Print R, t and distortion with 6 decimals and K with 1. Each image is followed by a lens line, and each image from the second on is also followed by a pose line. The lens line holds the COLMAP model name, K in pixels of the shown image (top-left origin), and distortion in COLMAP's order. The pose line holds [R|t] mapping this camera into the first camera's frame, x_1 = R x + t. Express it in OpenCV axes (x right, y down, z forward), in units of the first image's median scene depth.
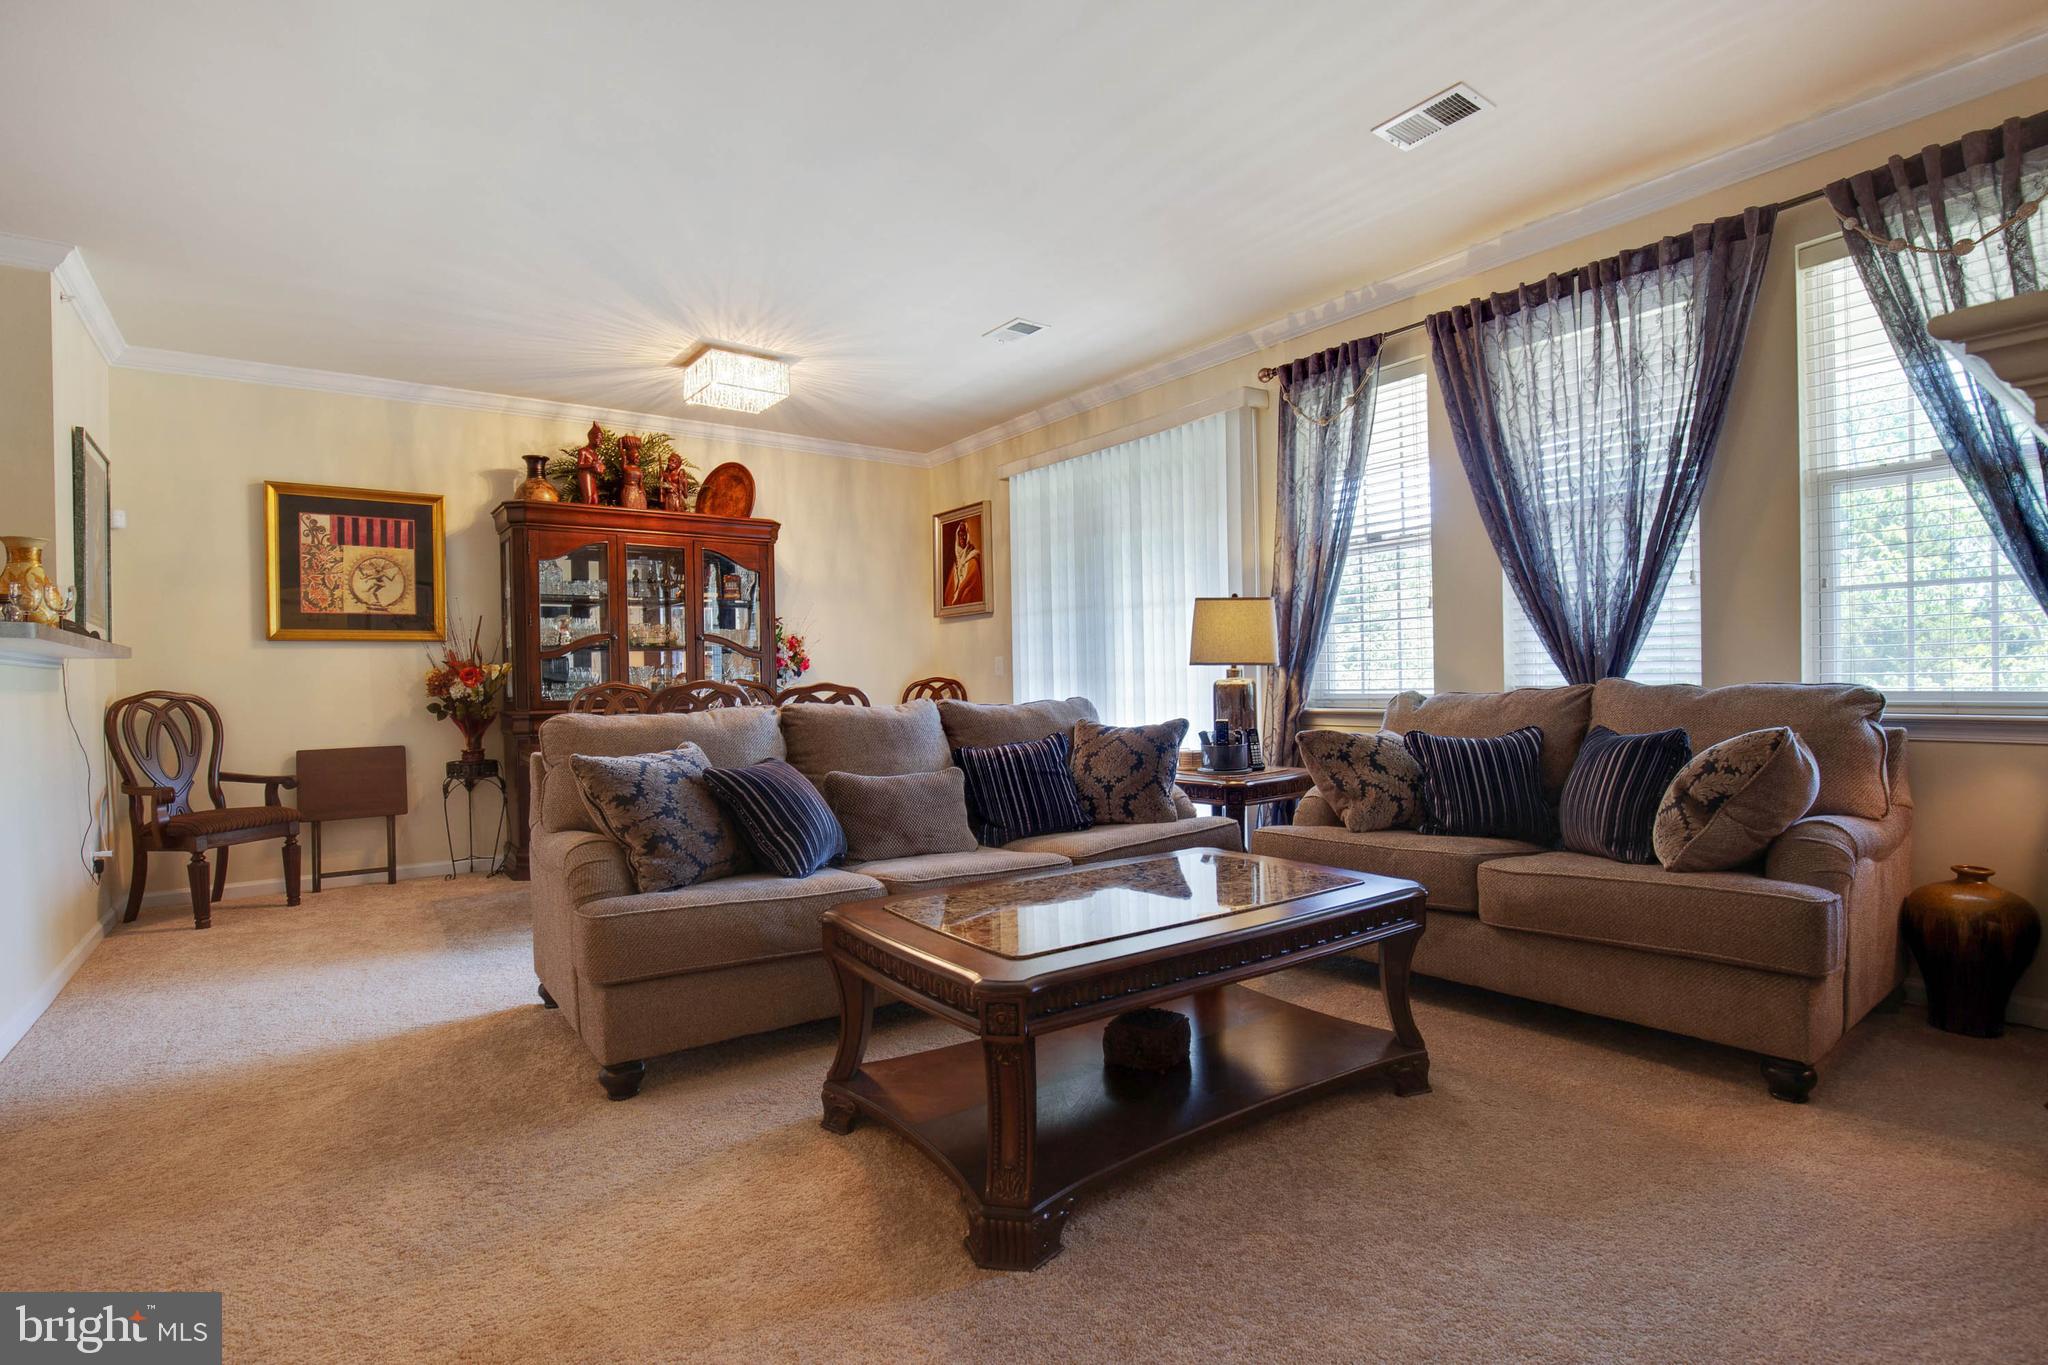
lens RADIAL K [[971.6, 0, 997.0], [0, 971.6, 670.3], [0, 0, 1]] dist [-0.022988, 0.000513]
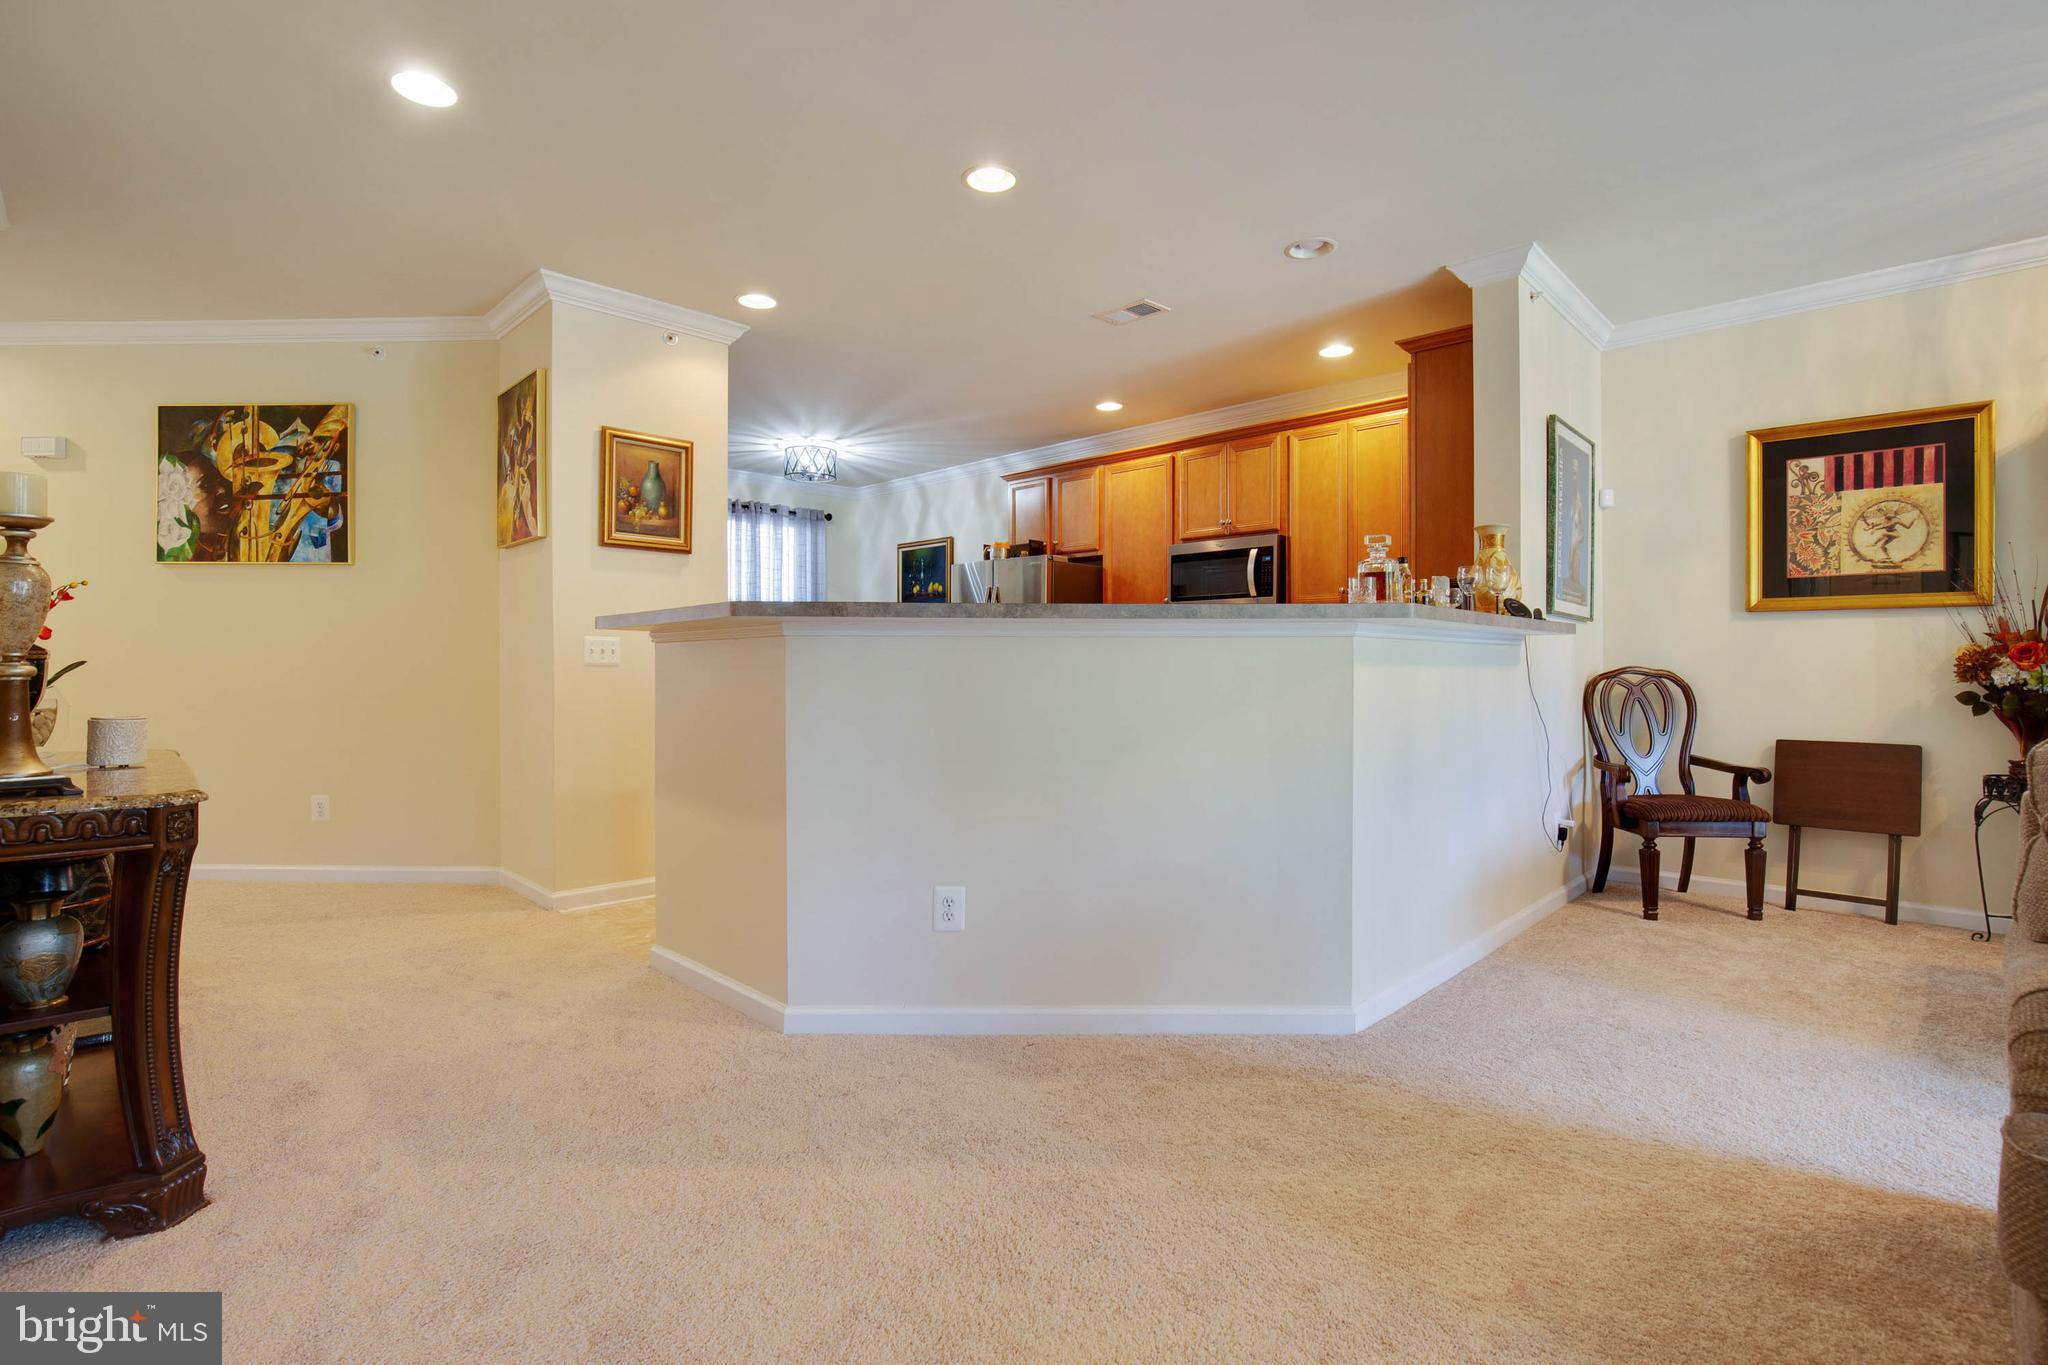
lens RADIAL K [[971.6, 0, 997.0], [0, 971.6, 670.3], [0, 0, 1]] dist [-0.022988, 0.000513]
pose [[0.184442, 0.025010, -0.982525, -0.018360], [0.002226, 0.999663, 0.025864, -0.001705], [0.982841, -0.006957, 0.184324, 0.153213]]
